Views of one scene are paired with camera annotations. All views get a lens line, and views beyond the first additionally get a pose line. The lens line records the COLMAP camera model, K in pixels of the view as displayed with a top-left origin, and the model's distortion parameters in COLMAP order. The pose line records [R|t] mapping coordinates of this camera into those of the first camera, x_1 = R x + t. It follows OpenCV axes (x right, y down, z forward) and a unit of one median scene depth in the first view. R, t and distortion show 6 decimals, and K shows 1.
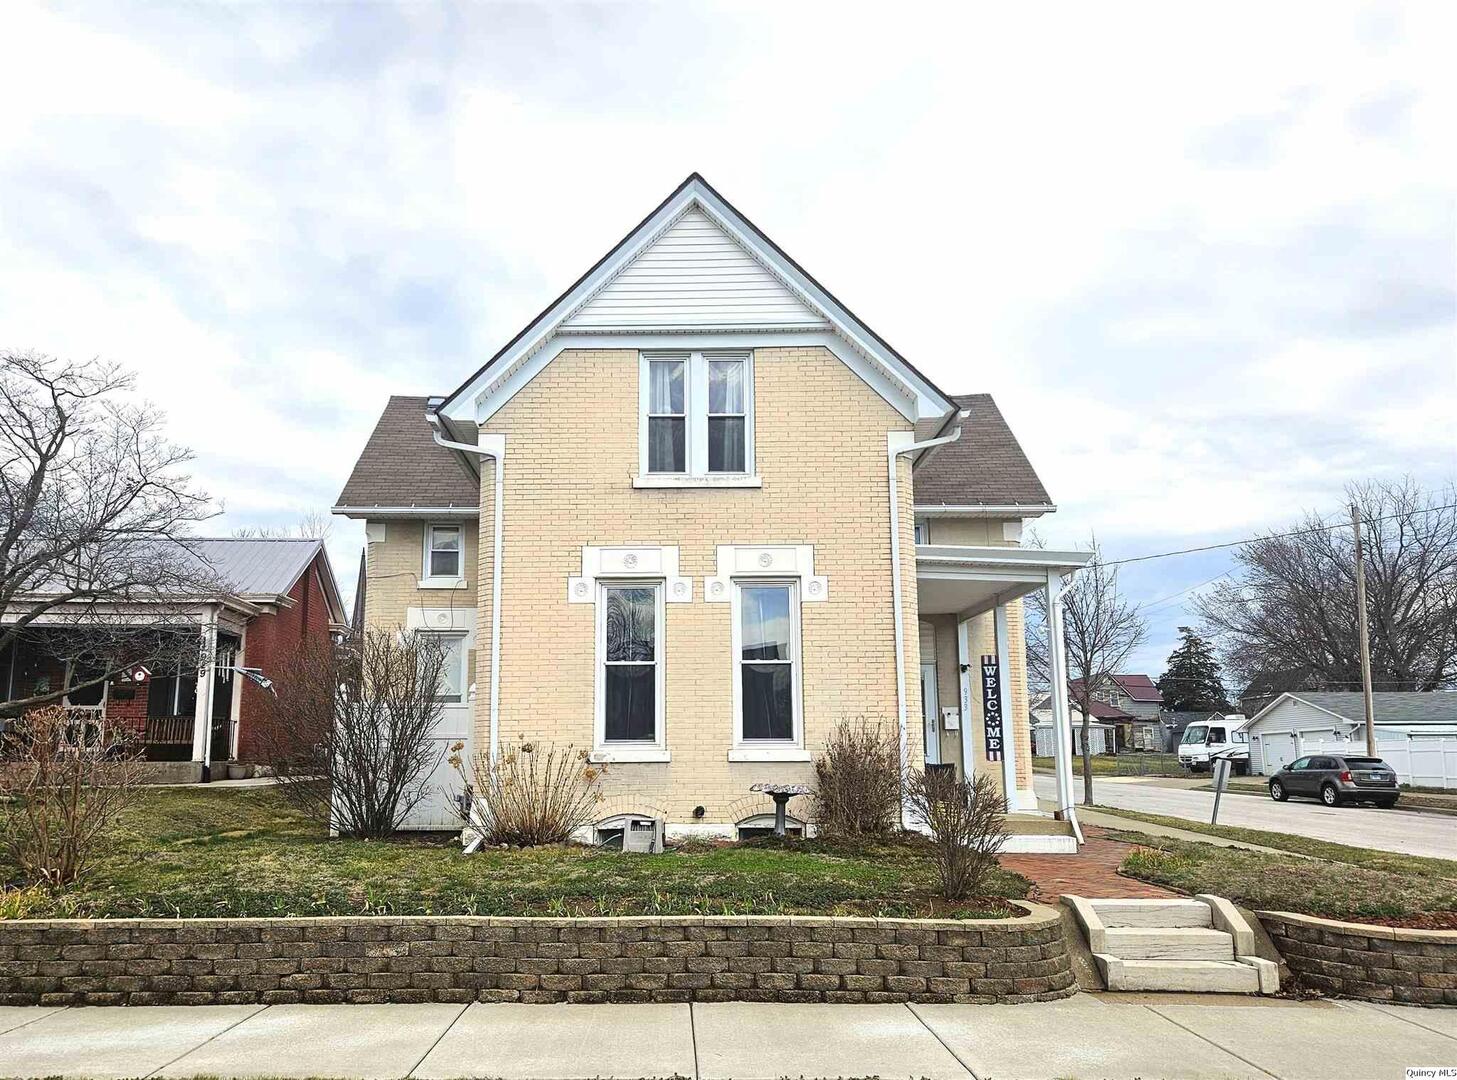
lens RADIAL K [[1210.1, 0, 730.7], [0, 1210.1, 537.5], [0, 0, 1]] dist [0.074625, -0.061324]
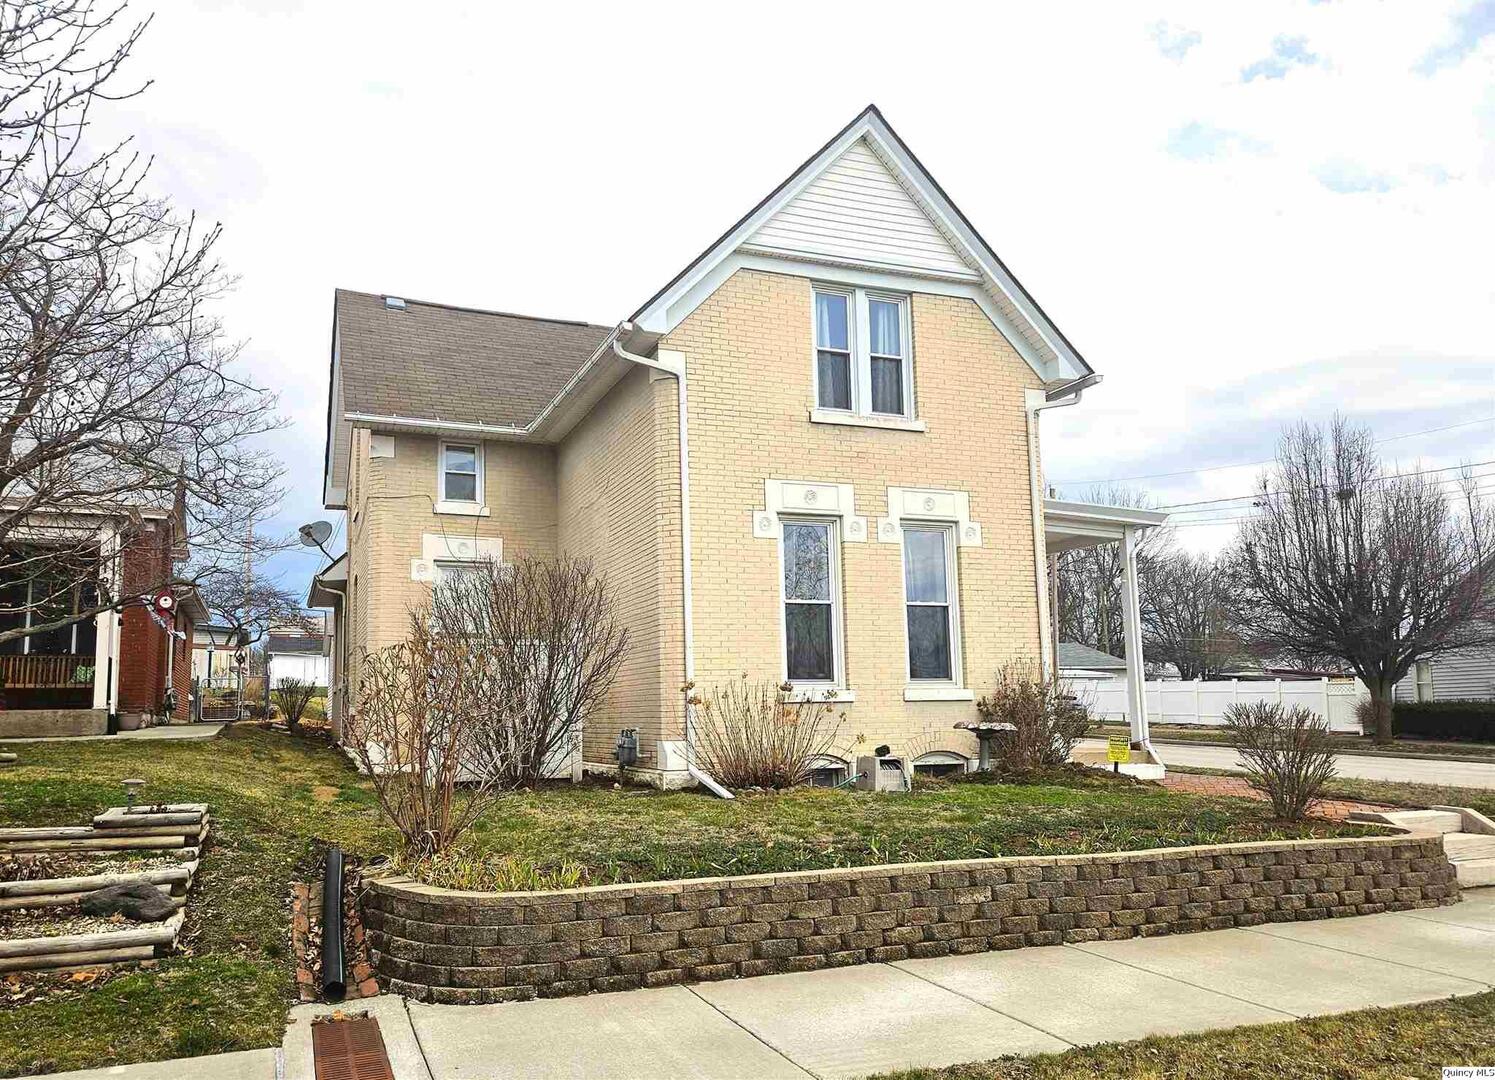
lens RADIAL K [[1173.1, 0, 744.6], [0, 1173.1, 540.4], [0, 0, 1]] dist [0.056415, -0.033972]
pose [[0.918468, 0.045165, 0.392908, -0.498839], [-0.061090, 0.997736, 0.028115, 0.030787], [-0.390749, -0.049825, 0.919148, 0.153866]]
